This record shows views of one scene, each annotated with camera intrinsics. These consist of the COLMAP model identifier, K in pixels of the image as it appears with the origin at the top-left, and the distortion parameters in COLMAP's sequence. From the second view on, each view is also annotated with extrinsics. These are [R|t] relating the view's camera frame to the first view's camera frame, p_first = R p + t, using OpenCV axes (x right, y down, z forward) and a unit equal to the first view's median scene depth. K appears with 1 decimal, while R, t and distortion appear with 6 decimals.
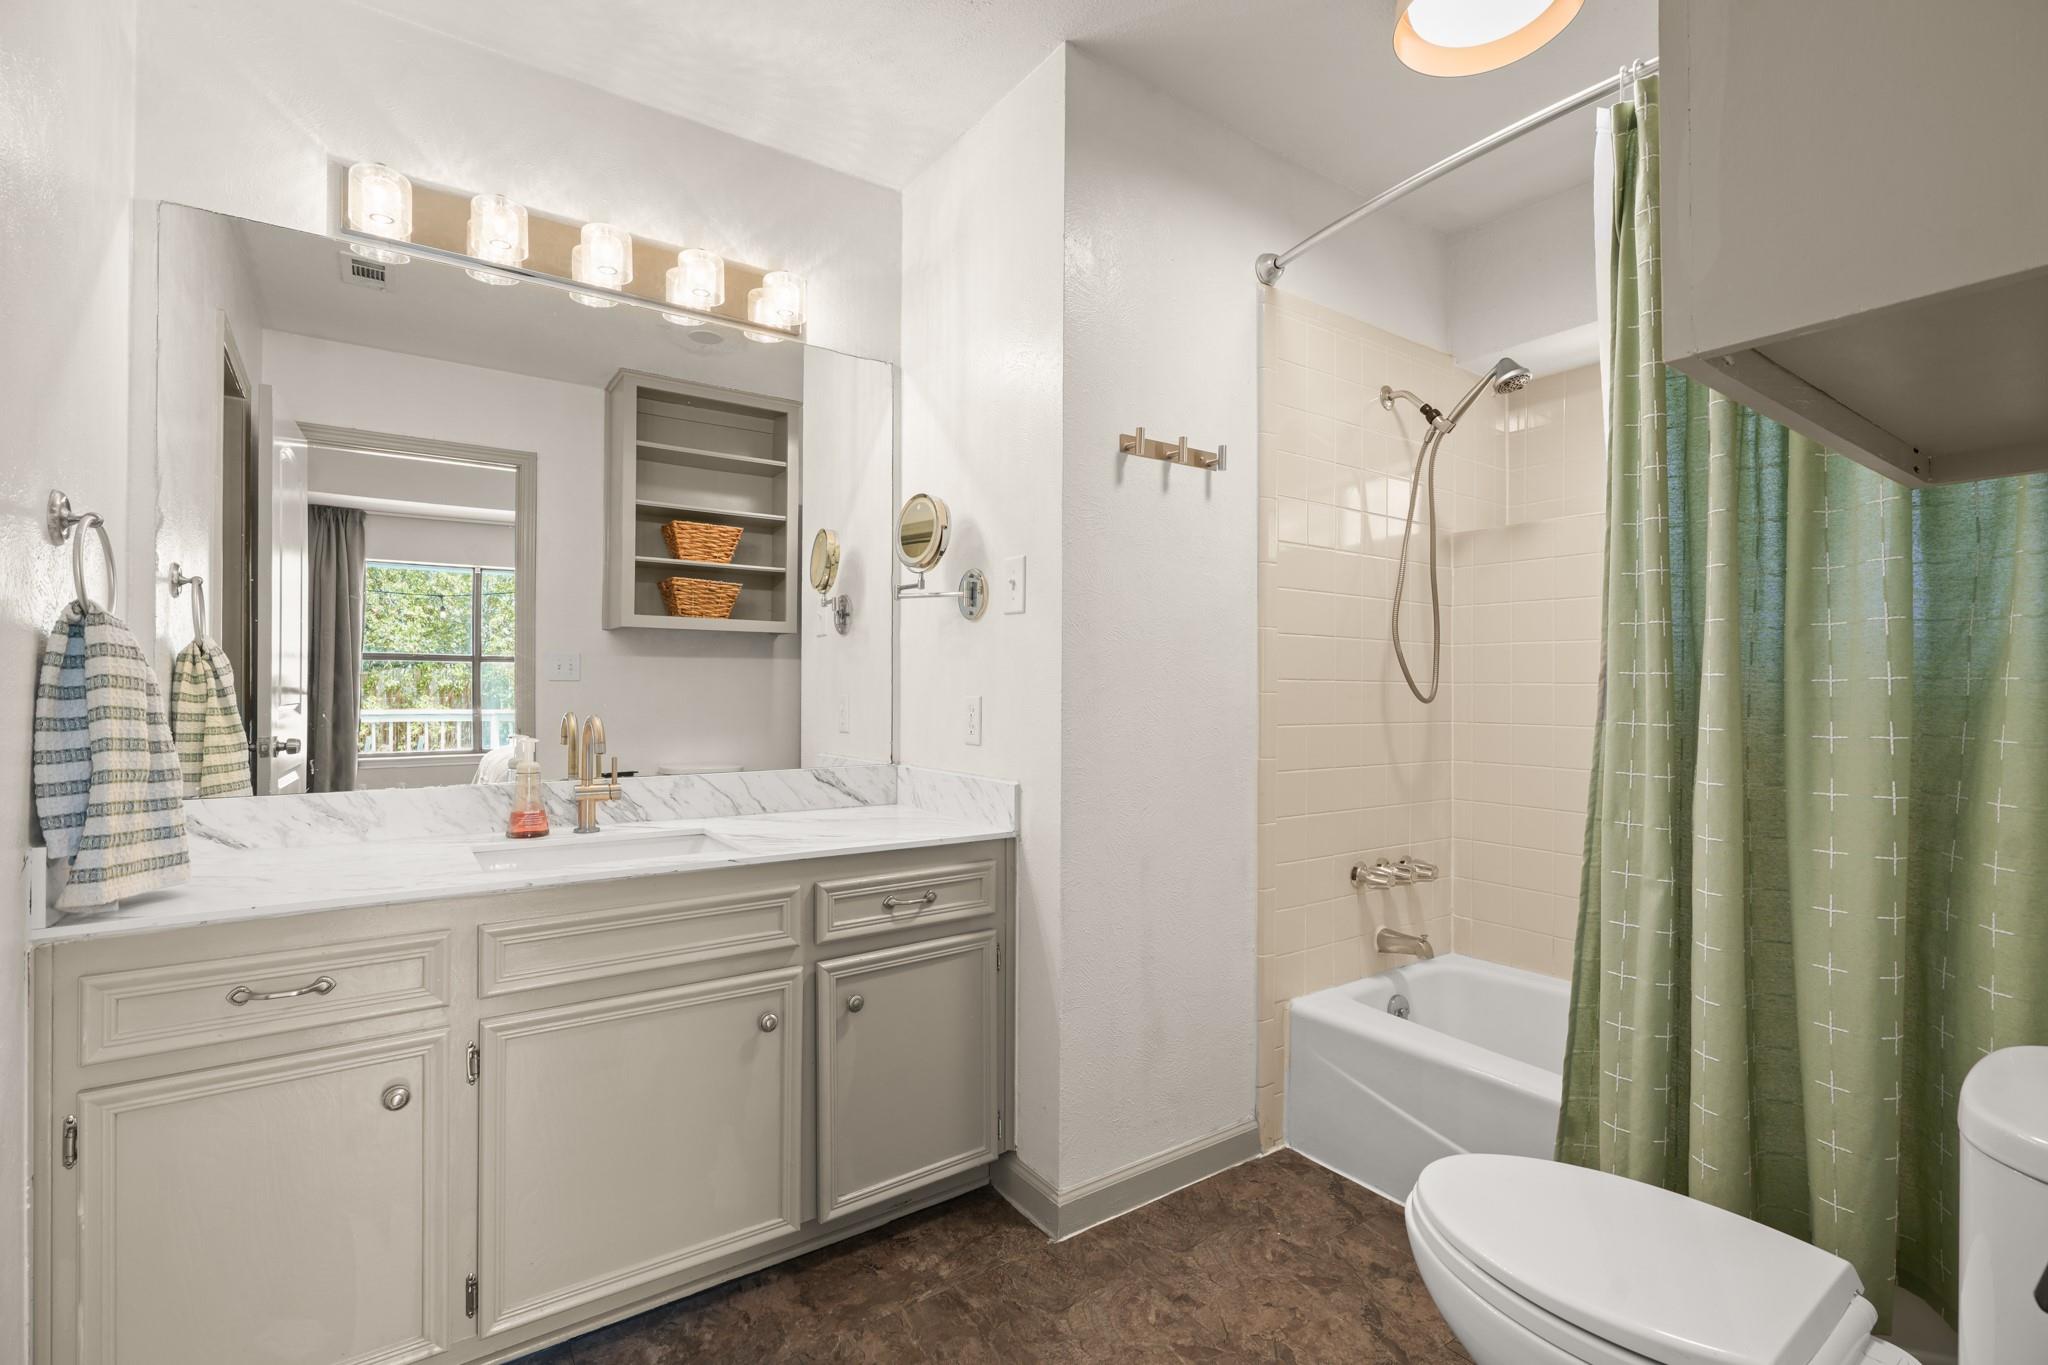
lens RADIAL K [[933.7, 0, 1032.8], [0, 933.7, 681.4], [0, 0, 1]] dist [-0.003420, -0.000449]
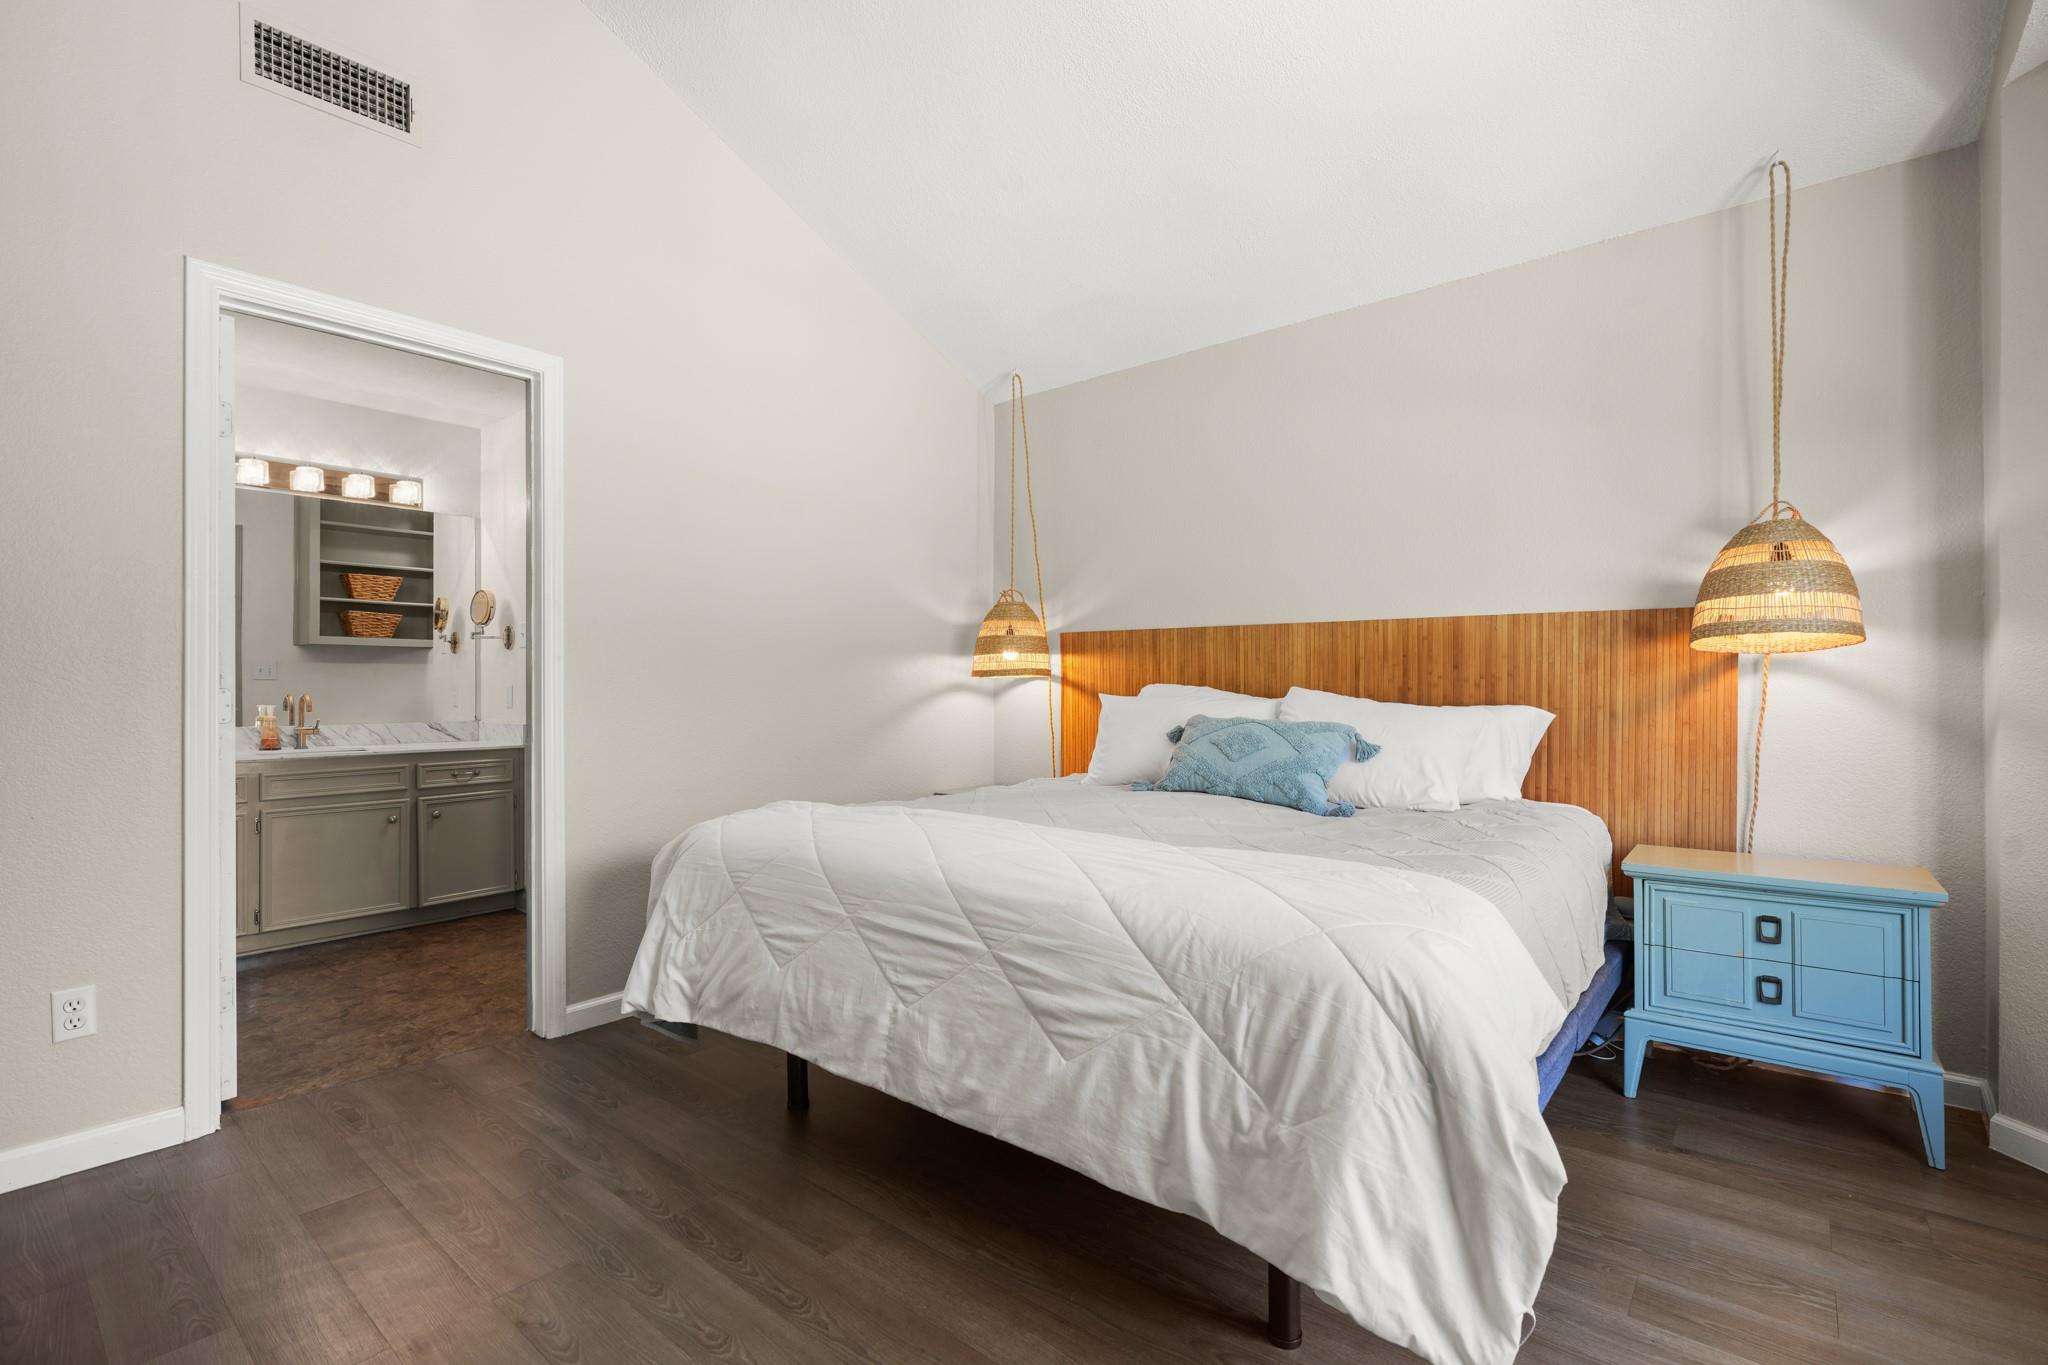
lens RADIAL K [[933.7, 0, 1032.8], [0, 933.7, 681.4], [0, 0, 1]] dist [-0.003420, -0.000449]
pose [[0.966150, -0.004761, 0.257936, 0.423109], [0.004504, 0.999989, 0.001591, 0.006920], [-0.257941, -0.000375, 0.966161, -1.067187]]
